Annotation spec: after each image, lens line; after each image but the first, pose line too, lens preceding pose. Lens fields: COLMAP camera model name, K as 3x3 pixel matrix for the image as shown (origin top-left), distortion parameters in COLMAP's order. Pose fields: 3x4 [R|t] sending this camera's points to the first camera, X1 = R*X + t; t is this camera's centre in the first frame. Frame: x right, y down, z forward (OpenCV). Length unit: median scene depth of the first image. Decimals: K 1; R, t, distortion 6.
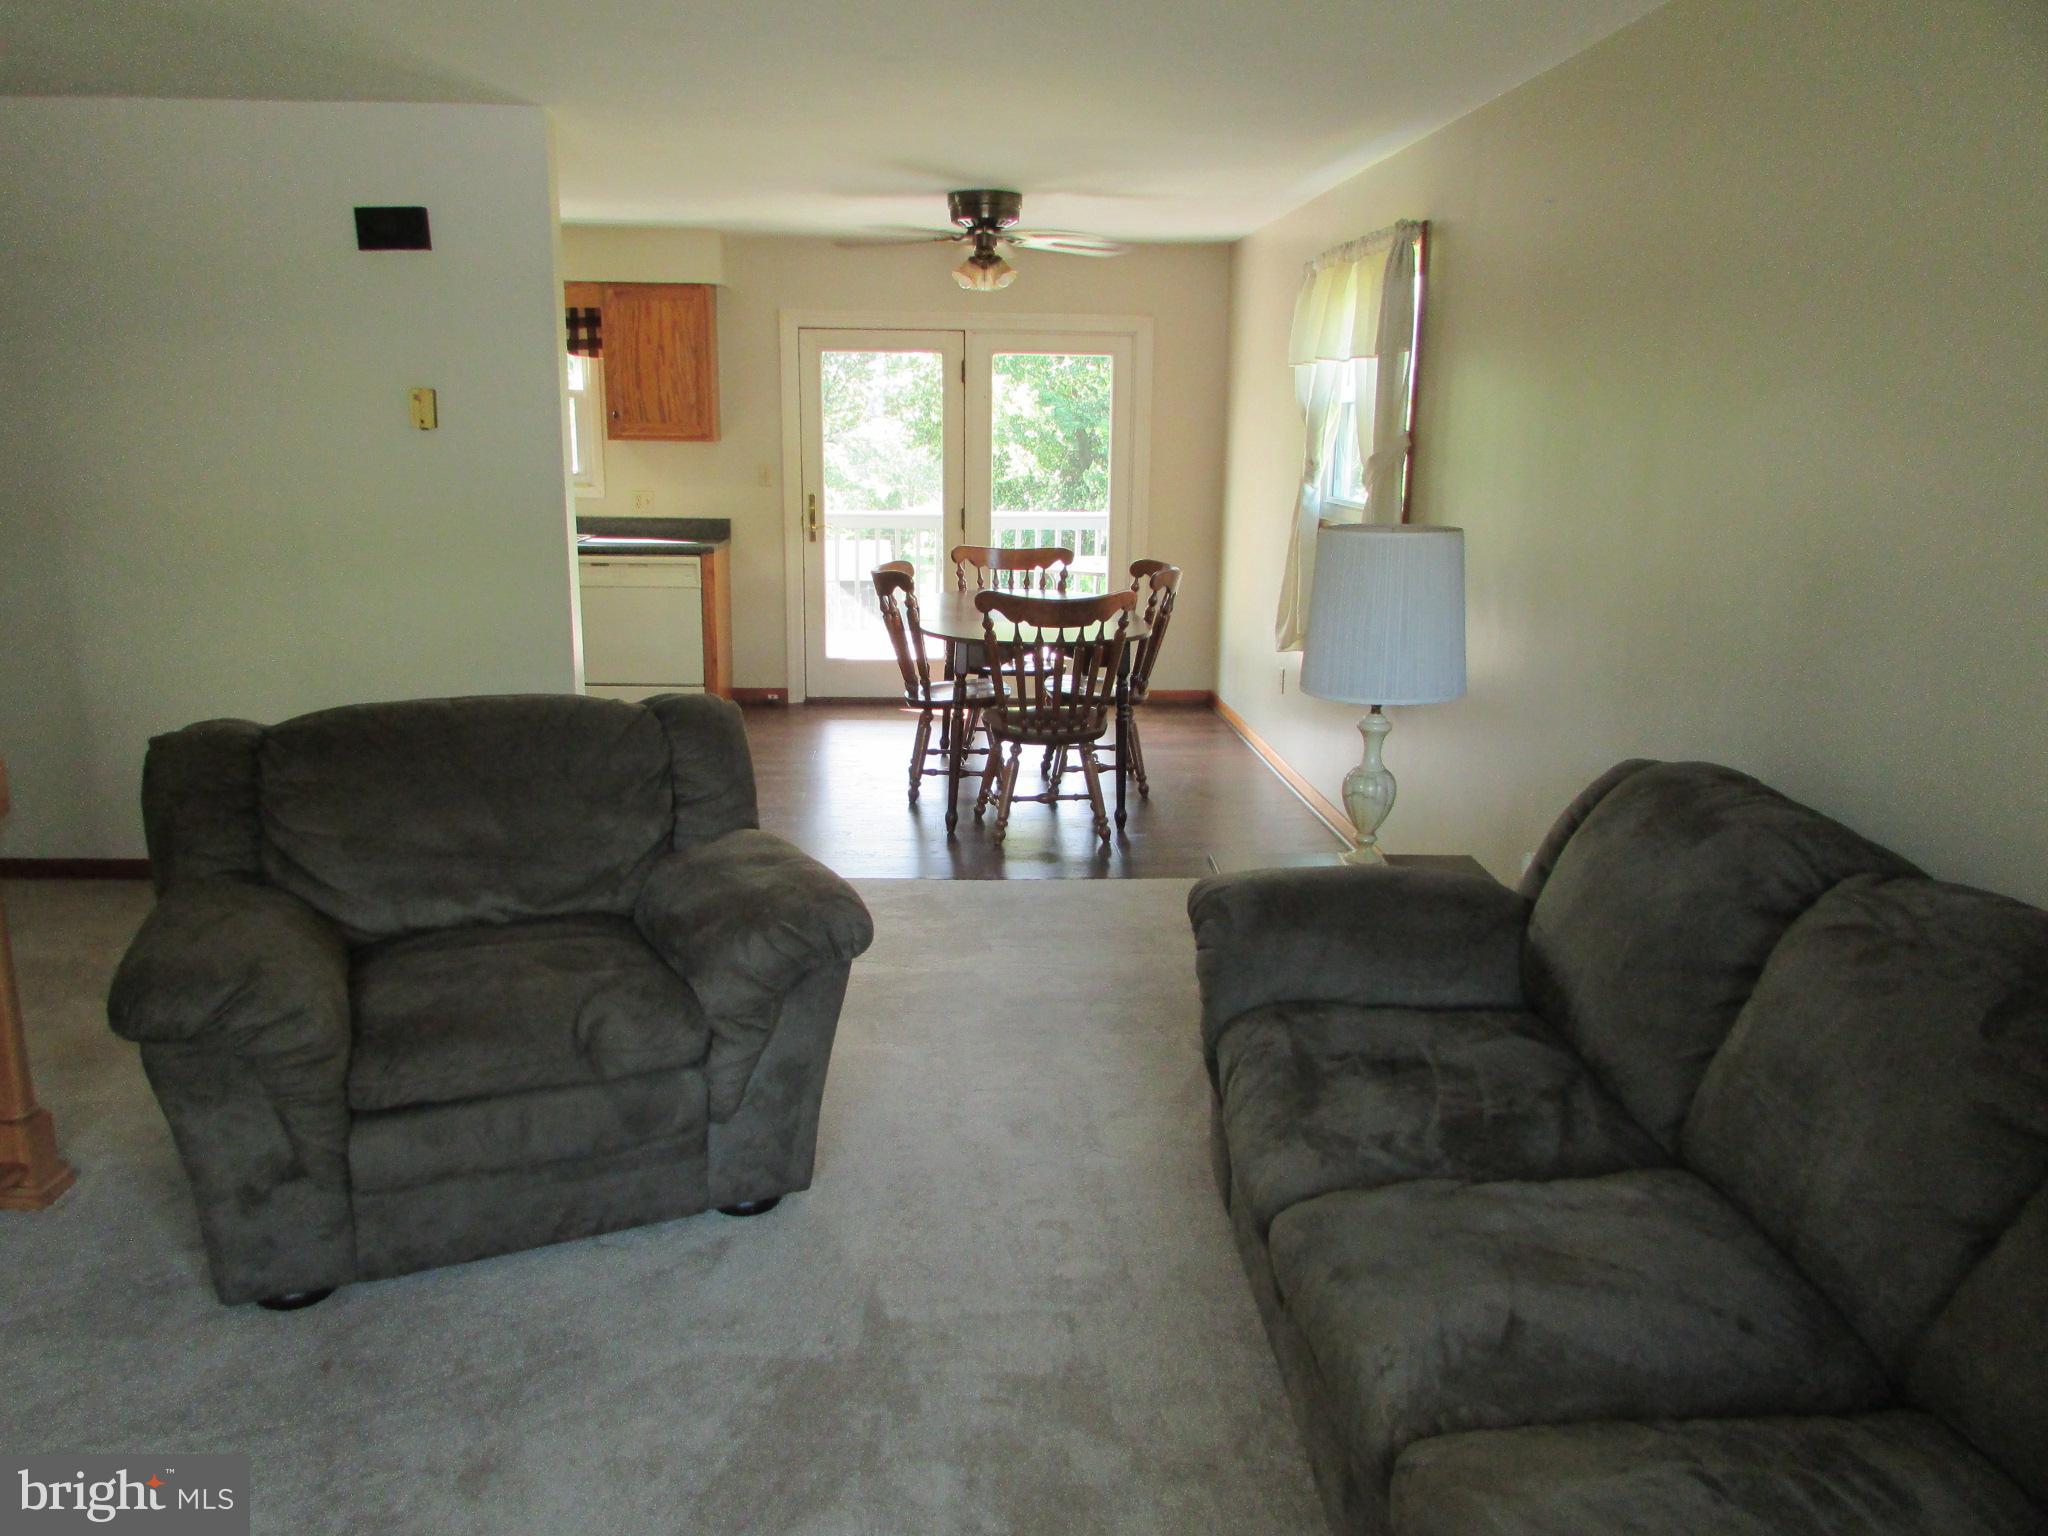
lens RADIAL K [[1478.0, 0, 1025.3], [0, 1478.0, 758.5], [0, 0, 1]] dist [-0.020715, 0.005810]
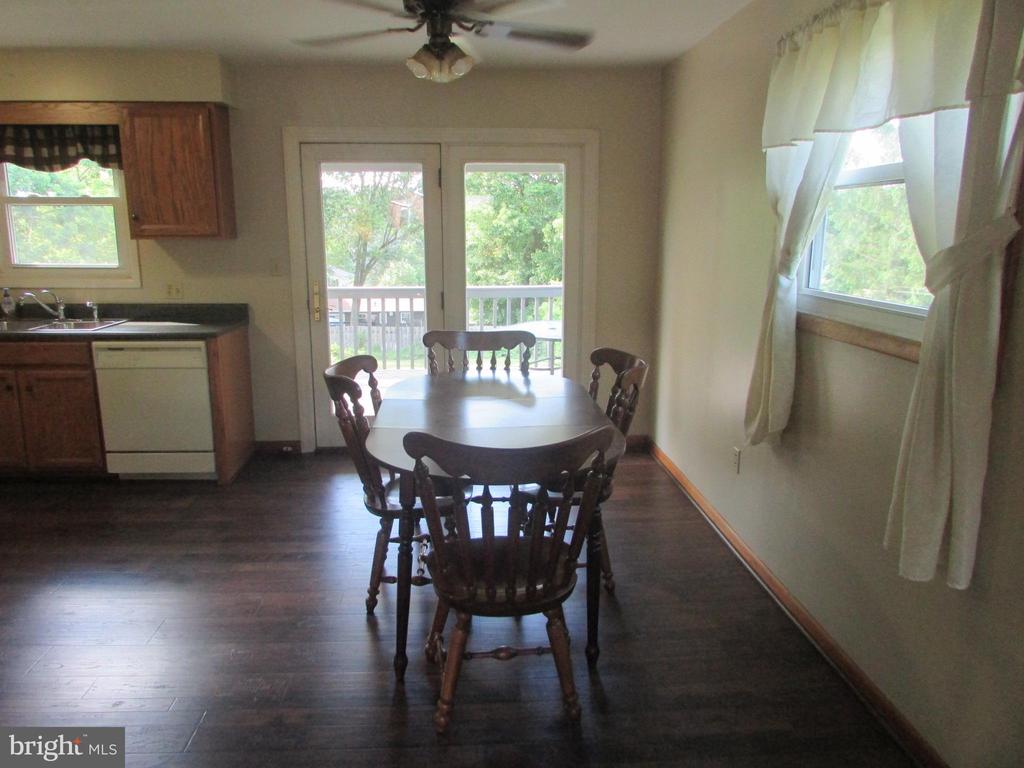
lens RADIAL K [[739.0, 0, 513.5], [0, 739.0, 372.6], [0, 0, 1]] dist [-0.020715, 0.005810]
pose [[0.999881, -0.013718, 0.007056, 0.012049], [0.013942, 0.999365, -0.032804, -0.090206], [-0.006601, 0.032898, 0.999437, 0.432892]]
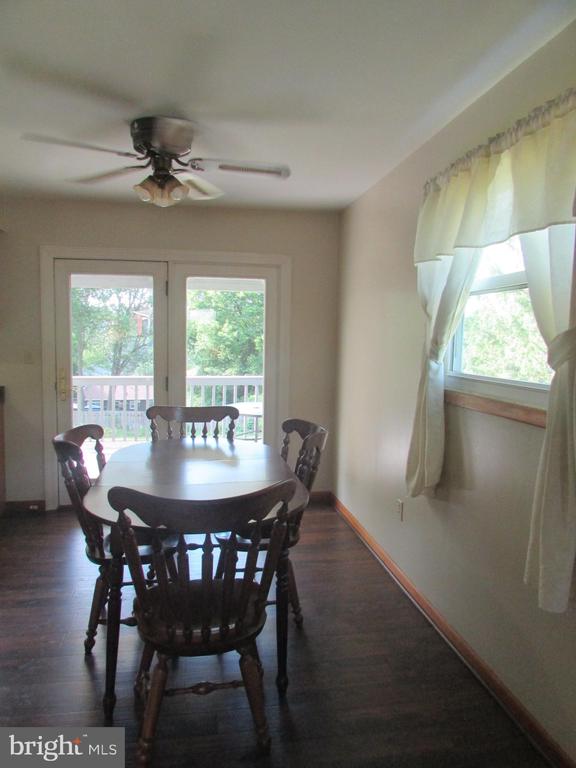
lens RADIAL K [[554.3, 0, 289.5], [0, 554.3, 387.5], [0, 0, 1]] dist [-0.020715, 0.005810]
pose [[0.993933, -0.005599, 0.109840, 0.021391], [0.020711, 0.990364, -0.136931, -0.086183], [-0.108015, 0.138375, 0.984472, 0.466941]]
